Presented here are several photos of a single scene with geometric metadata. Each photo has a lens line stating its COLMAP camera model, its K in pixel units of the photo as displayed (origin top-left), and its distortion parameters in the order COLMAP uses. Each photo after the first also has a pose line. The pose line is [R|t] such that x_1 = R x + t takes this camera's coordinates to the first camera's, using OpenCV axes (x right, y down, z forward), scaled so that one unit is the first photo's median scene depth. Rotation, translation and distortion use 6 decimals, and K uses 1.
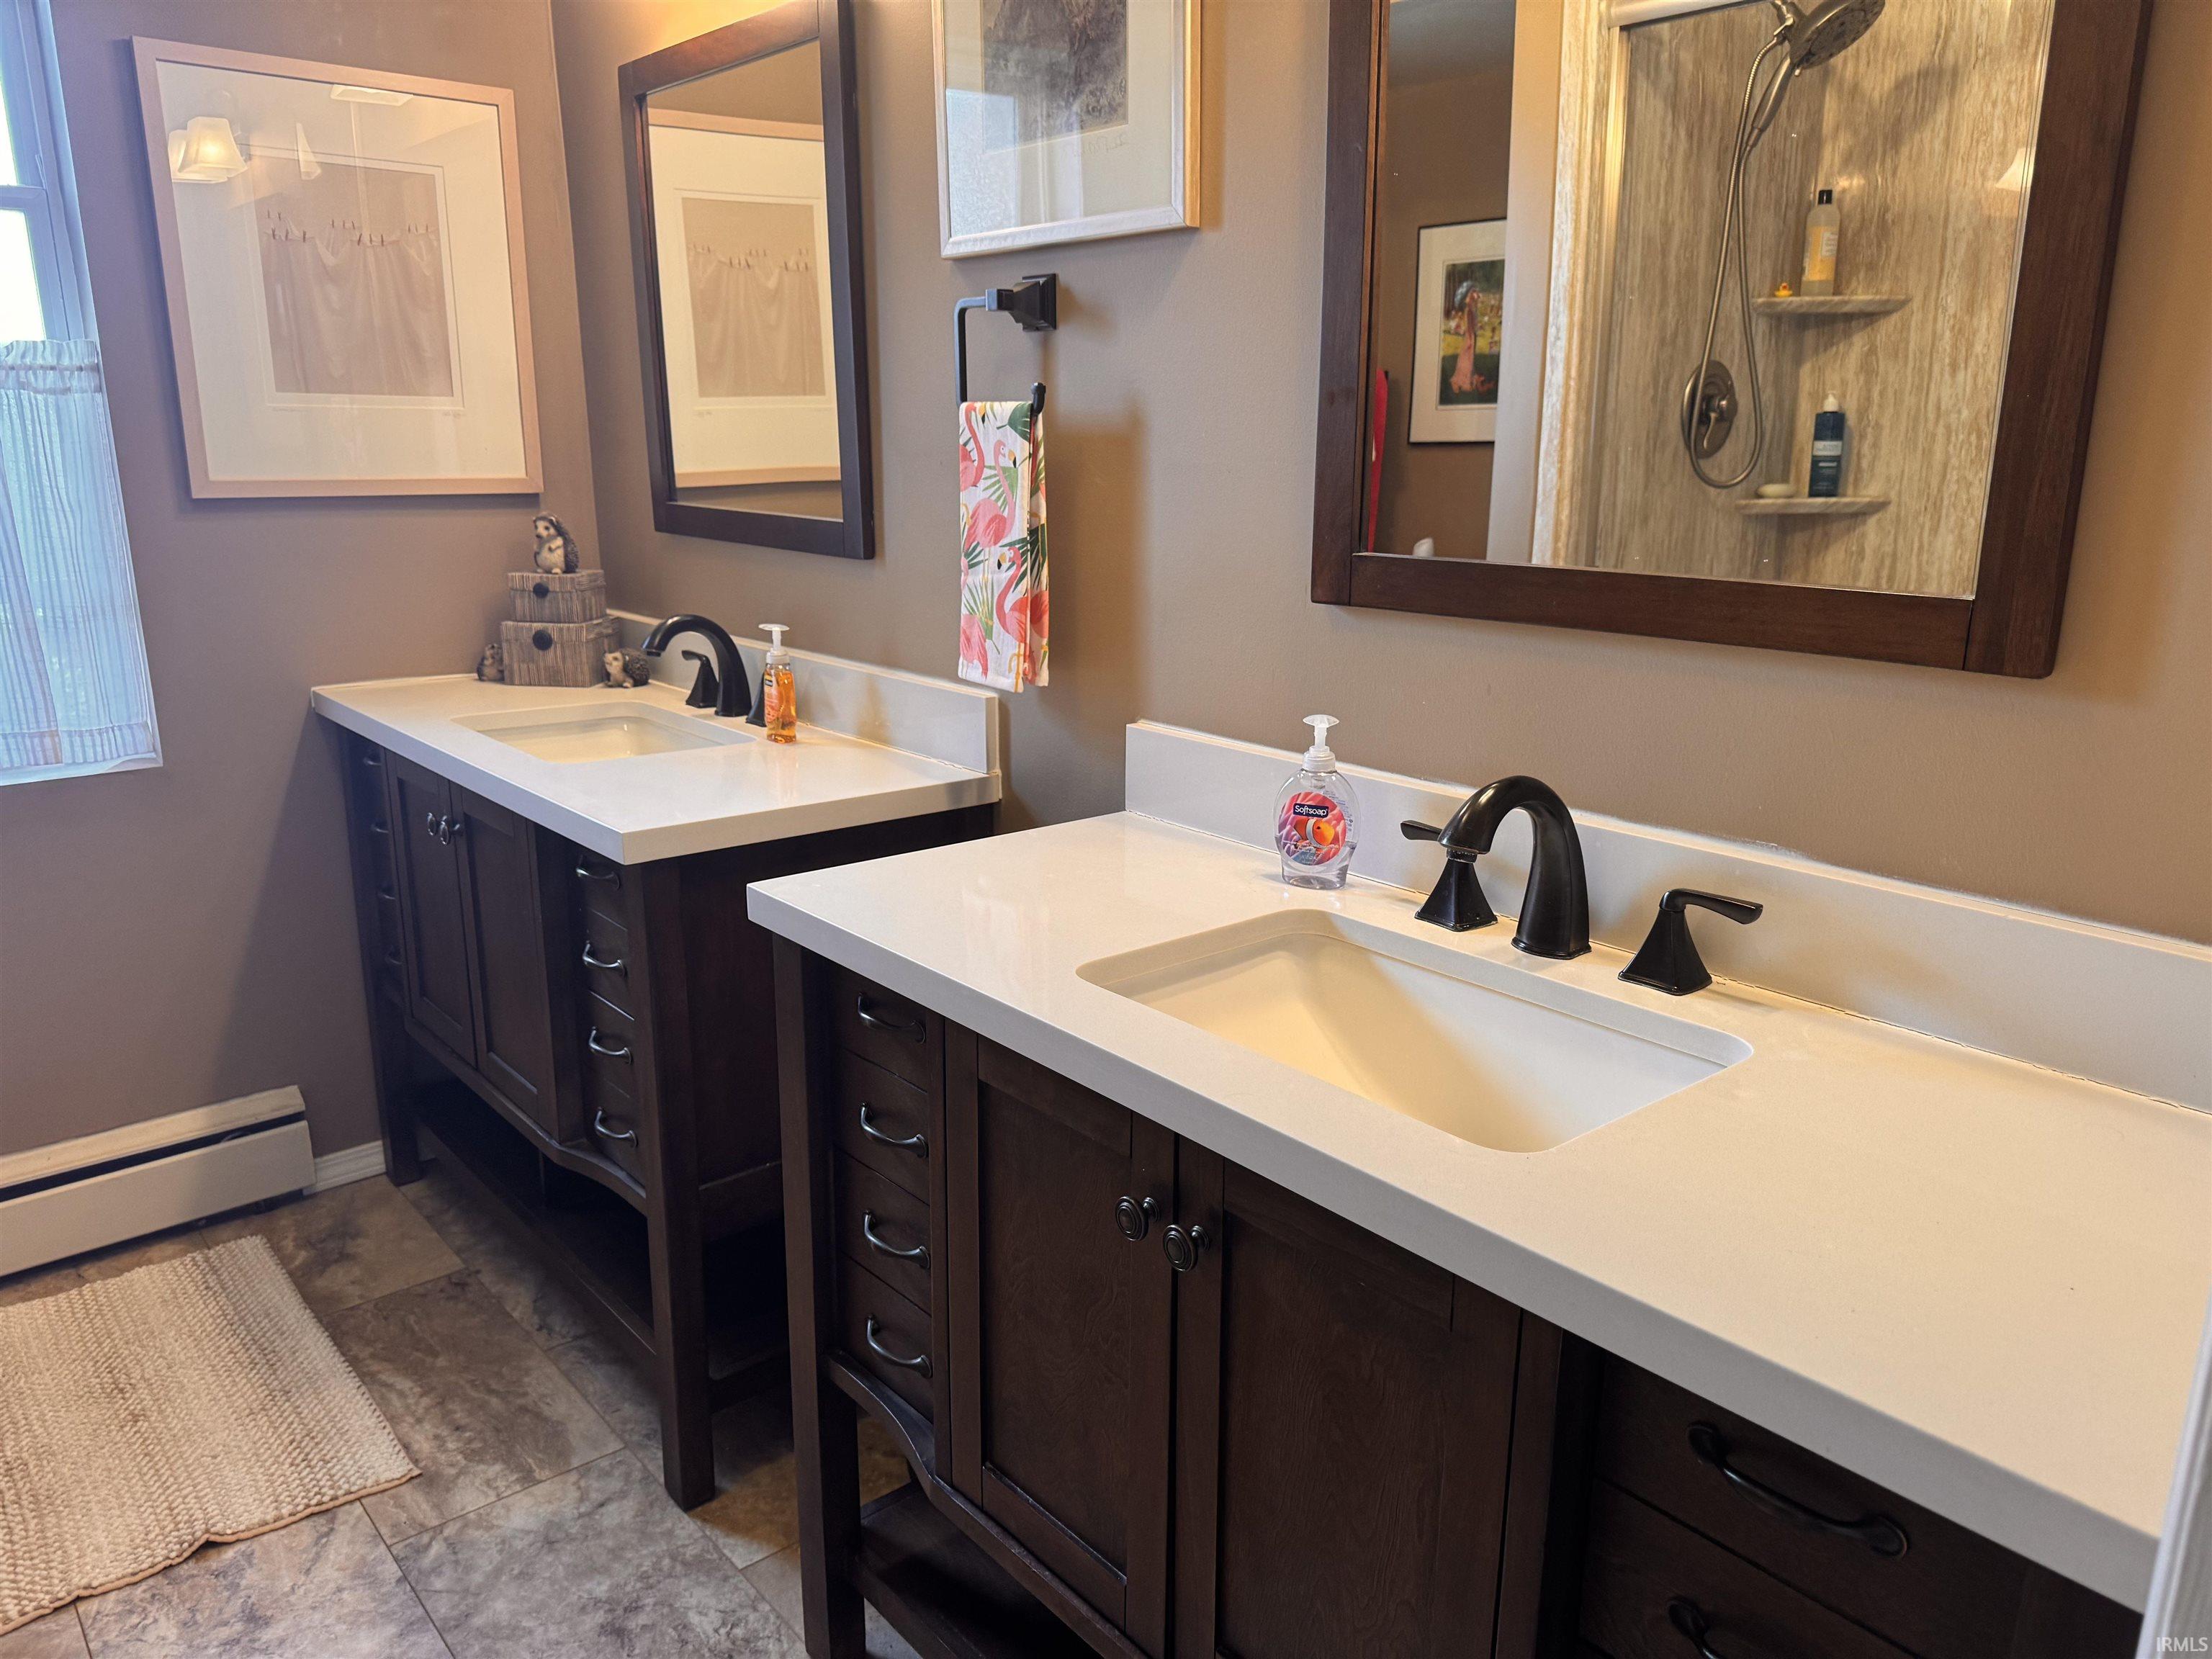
lens RADIAL K [[1598.9, 0, 1103.5], [0, 1598.9, 819.5], [0, 0, 1]] dist [0.094935, -0.083122]
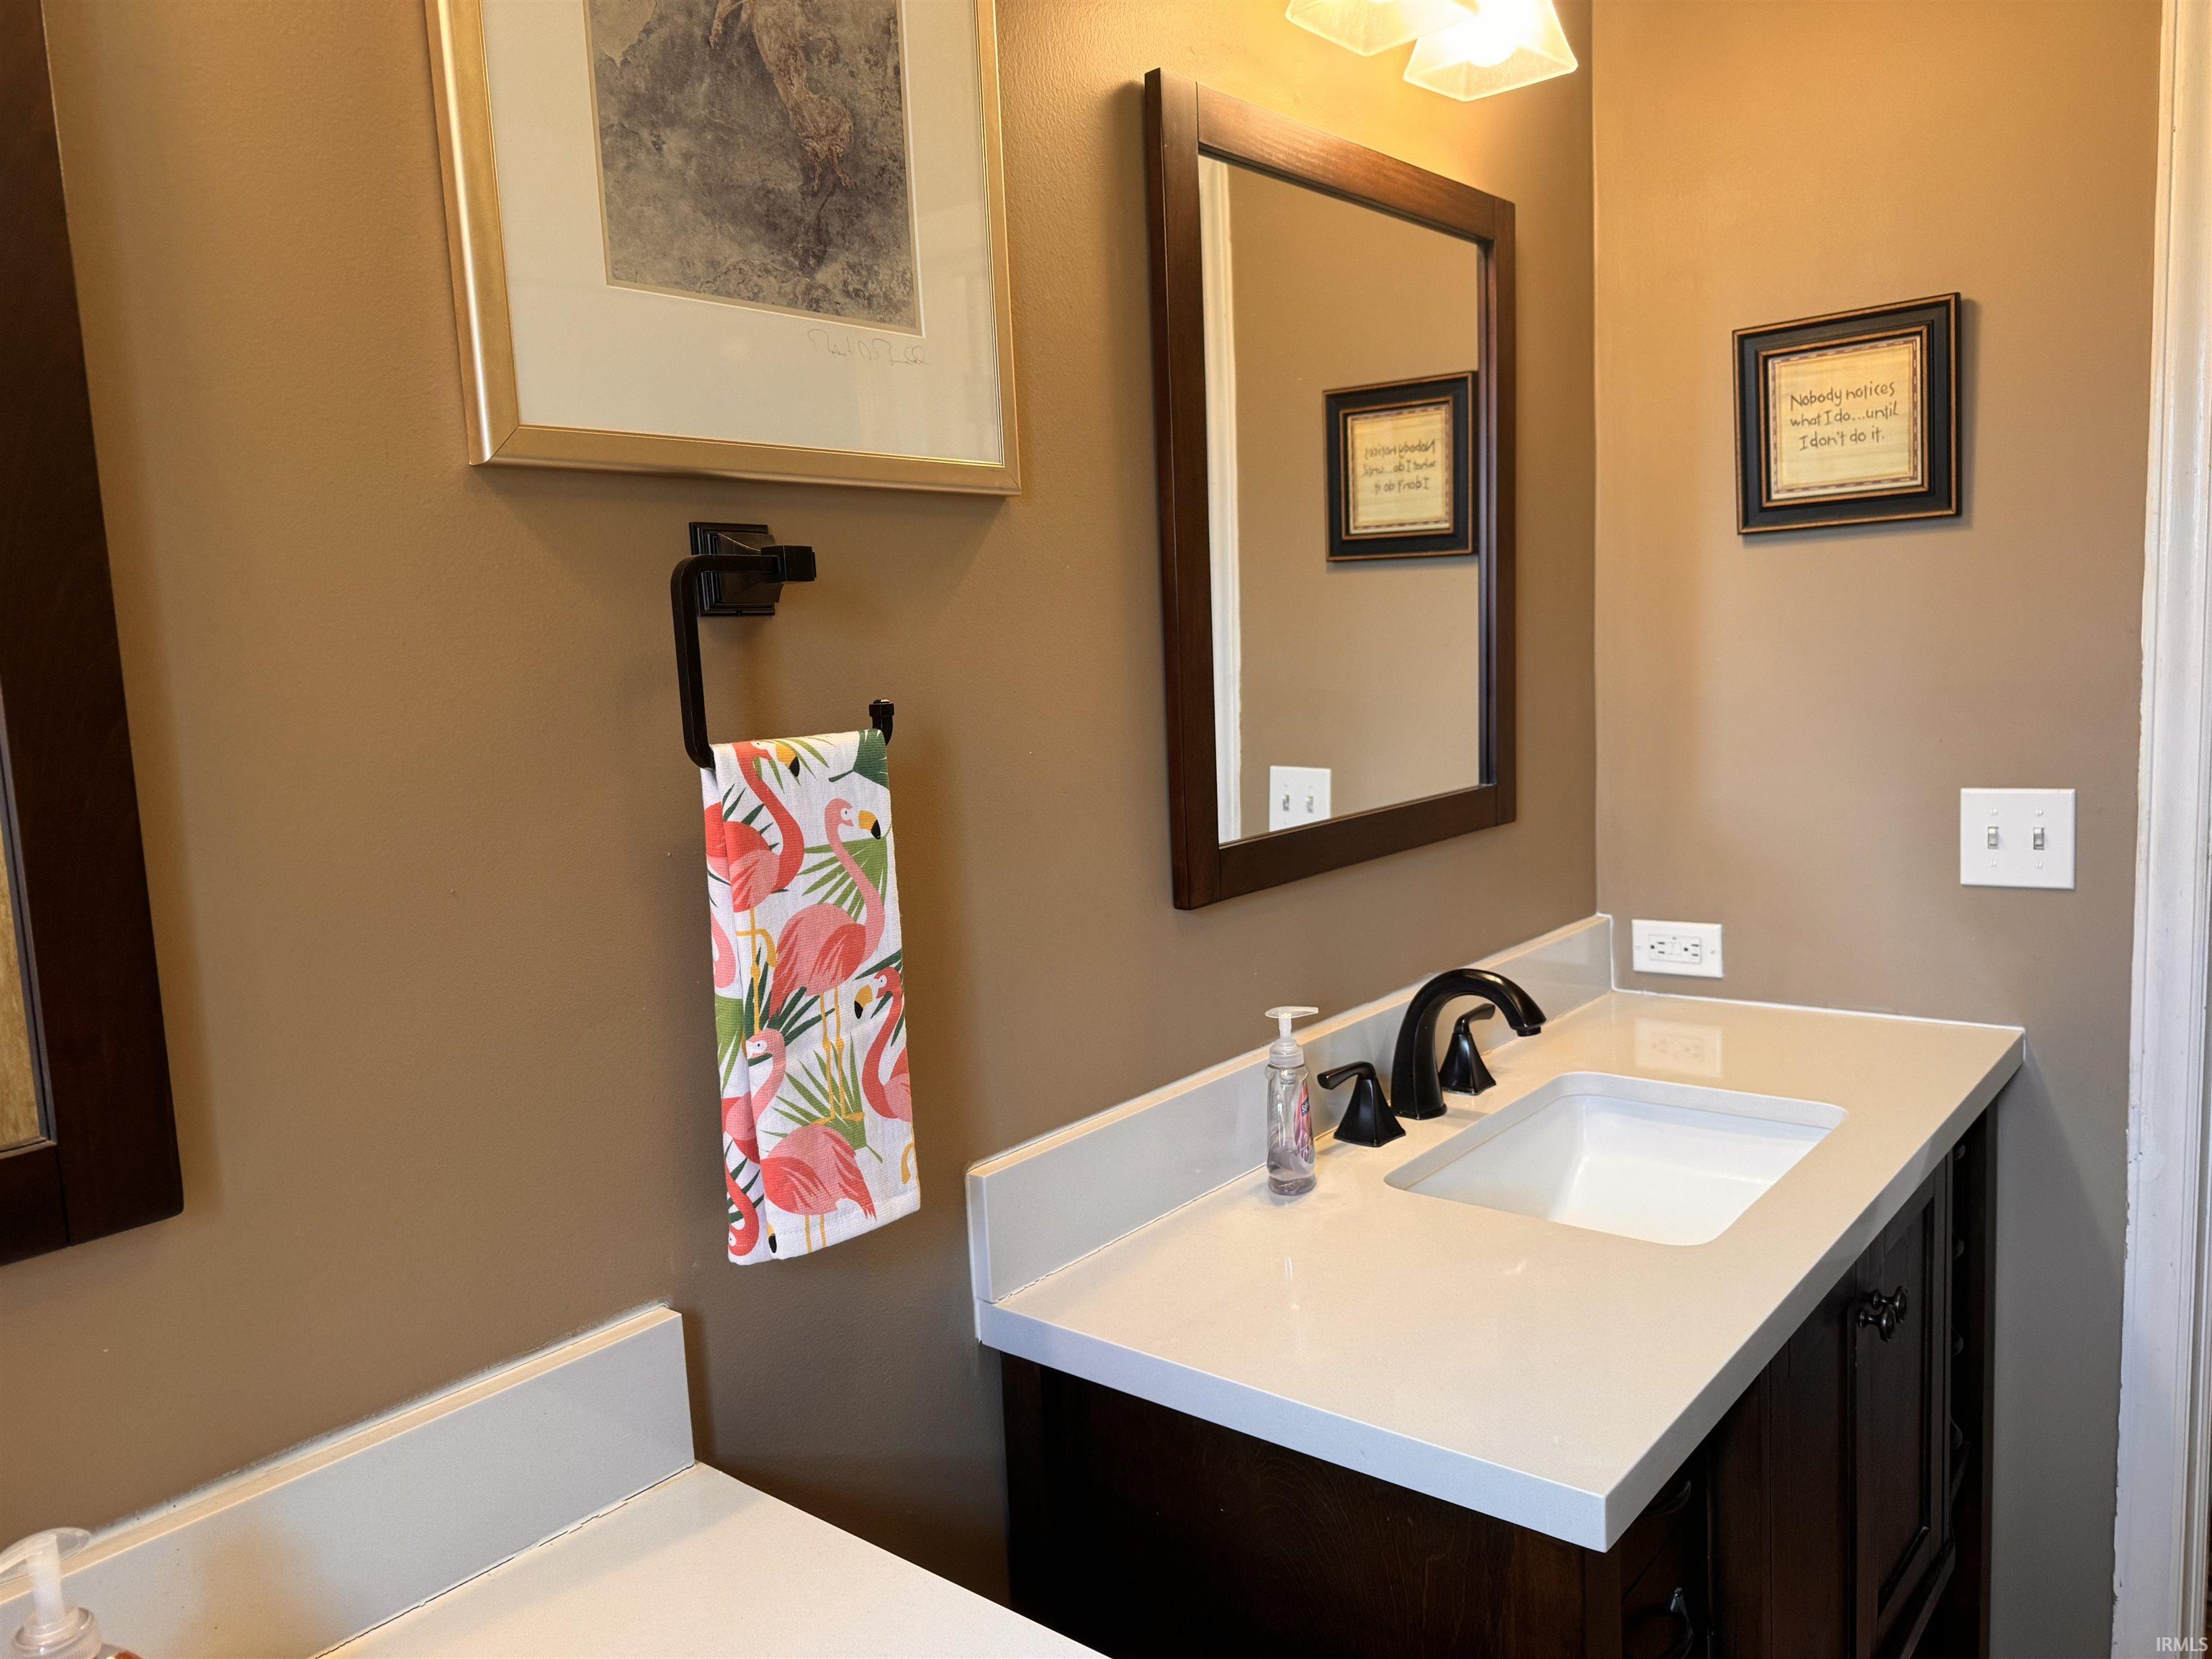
lens RADIAL K [[1588.0, 0, 1100.6], [0, 1588.0, 831.7], [0, 0, 1]] dist [0.112262, -0.103807]
pose [[-0.177528, -0.111119, 0.977822, -0.584392], [0.286336, 0.944785, 0.159351, -0.266024], [-0.941539, 0.308275, -0.135909, 0.916819]]
